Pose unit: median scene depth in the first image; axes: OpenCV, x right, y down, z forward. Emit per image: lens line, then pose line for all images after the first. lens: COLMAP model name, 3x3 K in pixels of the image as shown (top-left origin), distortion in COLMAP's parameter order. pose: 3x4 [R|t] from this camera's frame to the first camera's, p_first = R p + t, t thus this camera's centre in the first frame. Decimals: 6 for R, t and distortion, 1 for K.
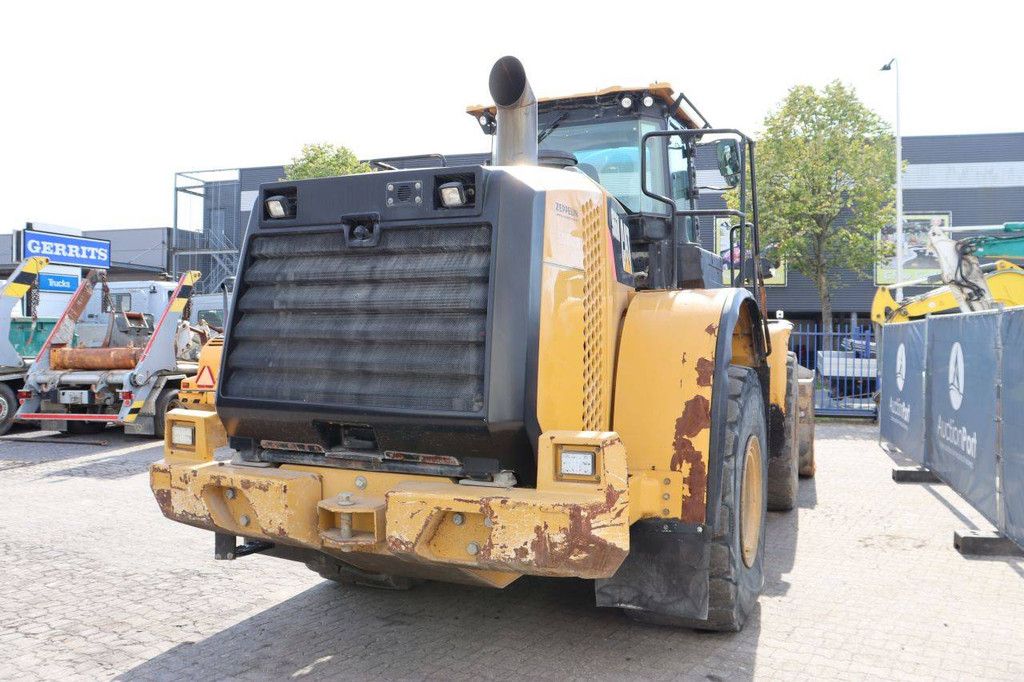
lens RADIAL K [[863.5, 0, 532.6], [0, 863.5, 338.3], [0, 0, 1]] dist [-0.178182, 0.180102]
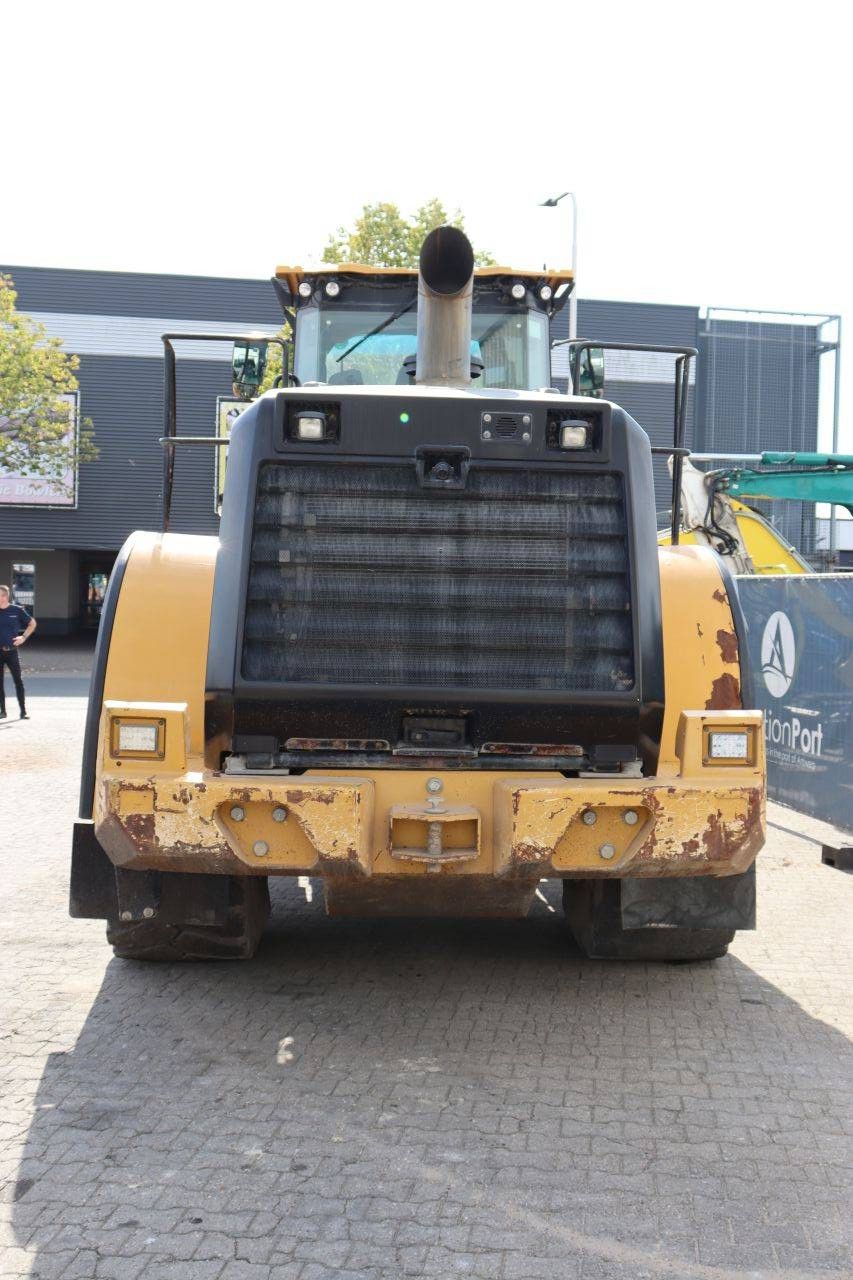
lens RADIAL K [[1340.1, 0, 642.7], [0, 1340.1, 616.5], [0, 0, 1]] dist [-0.108000, 0.229234]
pose [[0.886810, 0.008835, 0.462049, -0.616631], [-0.015024, 0.999840, 0.009717, -0.003087], [-0.461889, -0.015559, 0.886801, -0.189433]]
